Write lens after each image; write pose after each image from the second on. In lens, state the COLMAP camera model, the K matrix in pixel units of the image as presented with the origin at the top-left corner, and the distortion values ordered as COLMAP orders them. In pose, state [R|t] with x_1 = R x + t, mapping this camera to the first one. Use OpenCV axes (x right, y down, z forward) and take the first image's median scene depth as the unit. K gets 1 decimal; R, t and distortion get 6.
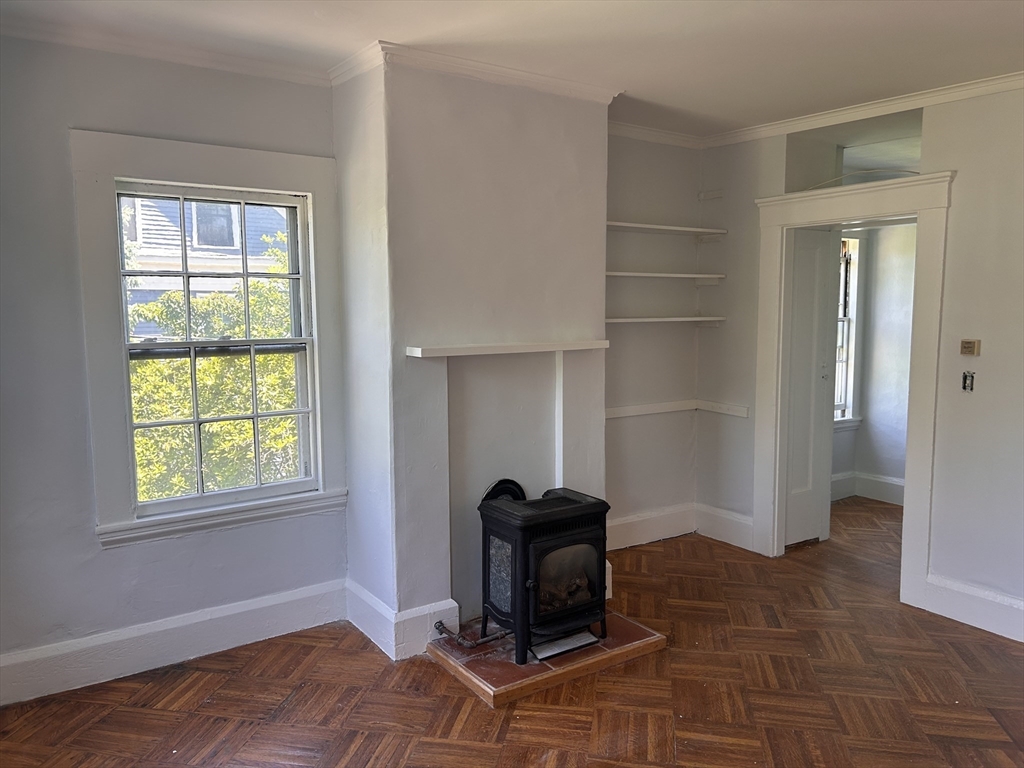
lens RADIAL K [[768.5, 0, 512.0], [0, 768.5, 384.0], [0, 0, 1]] dist [0.078519, -0.080802]
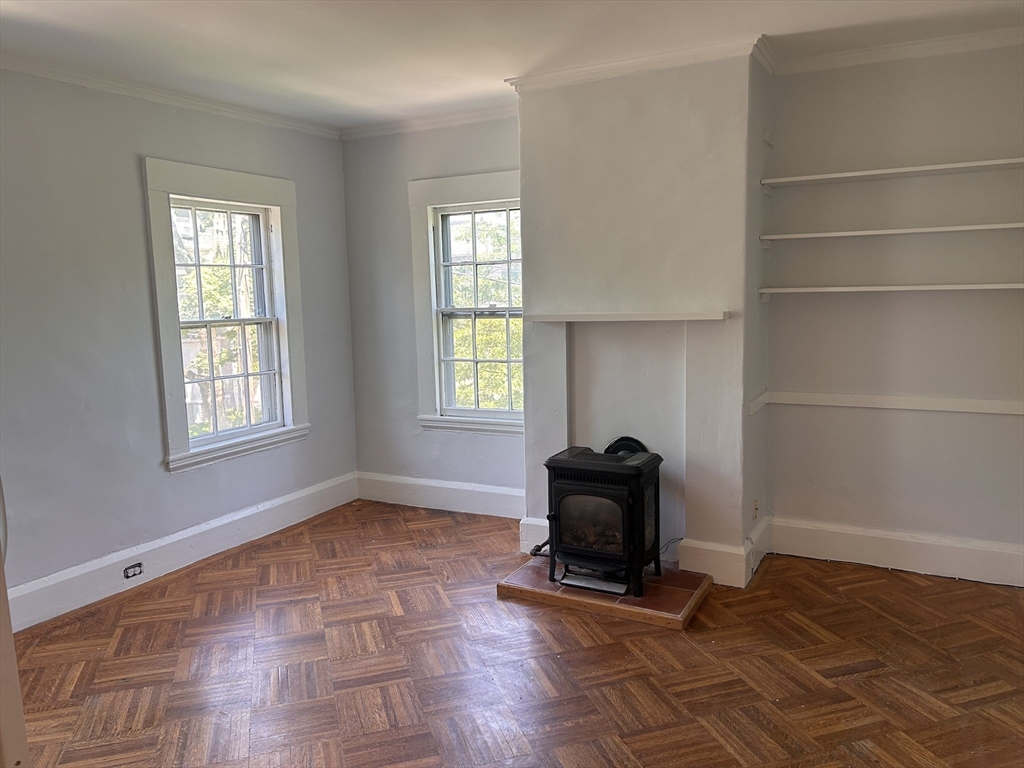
lens RADIAL K [[768.5, 0, 512.0], [0, 768.5, 384.0], [0, 0, 1]] dist [0.078519, -0.080802]
pose [[0.454071, 0.100095, -0.885325, 0.954300], [-0.064346, 0.994759, 0.079465, -0.030205], [0.888639, 0.020884, 0.458132, 0.373662]]
